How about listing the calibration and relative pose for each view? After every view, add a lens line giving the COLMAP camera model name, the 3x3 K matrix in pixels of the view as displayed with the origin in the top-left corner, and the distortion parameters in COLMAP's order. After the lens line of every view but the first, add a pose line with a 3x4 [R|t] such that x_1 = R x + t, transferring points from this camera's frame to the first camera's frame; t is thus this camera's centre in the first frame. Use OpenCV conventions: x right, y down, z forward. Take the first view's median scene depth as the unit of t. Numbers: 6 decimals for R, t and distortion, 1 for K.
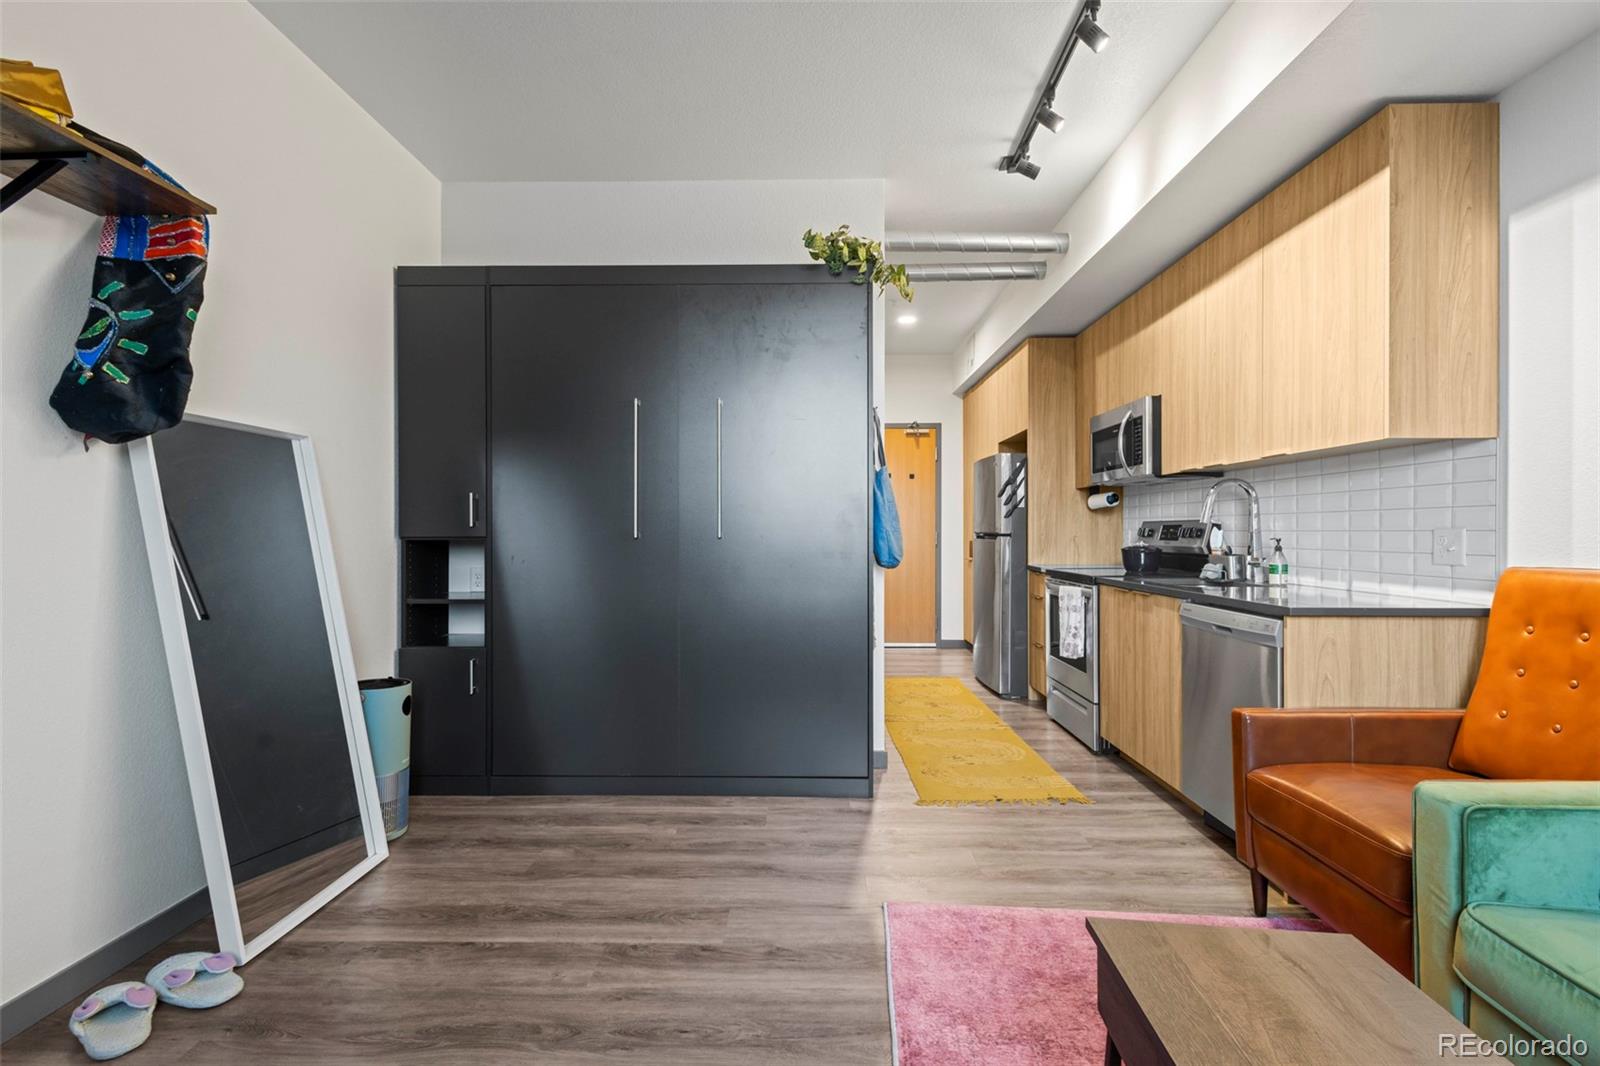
lens RADIAL K [[715.4, 0, 800.0], [0, 715.4, 533.0], [0, 0, 1]] dist [0.000103, 0.000019]
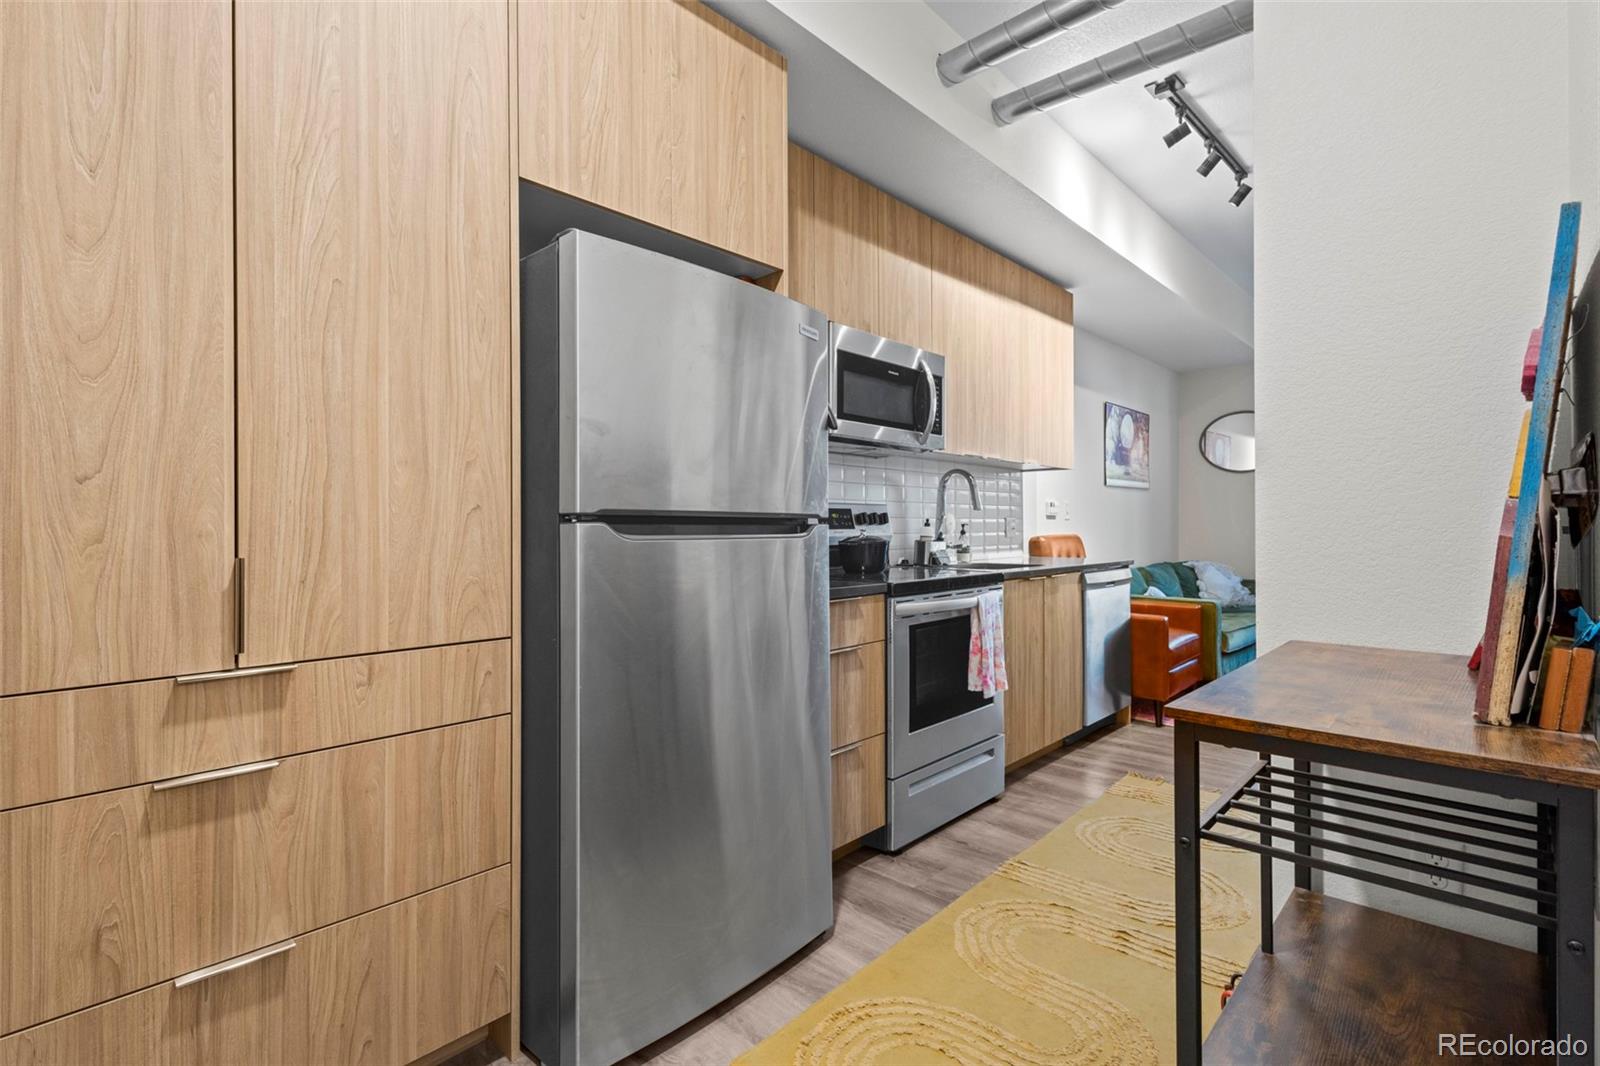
lens RADIAL K [[766.7, 0, 800.0], [0, 766.7, 533.0], [0, 0, 1]] dist [-0.004028, -0.000364]
pose [[-0.749768, -0.001958, 0.661697, 0.019901], [0.005300, 0.999946, 0.008964, 0.009179], [-0.661679, 0.010228, -0.749717, 2.041575]]
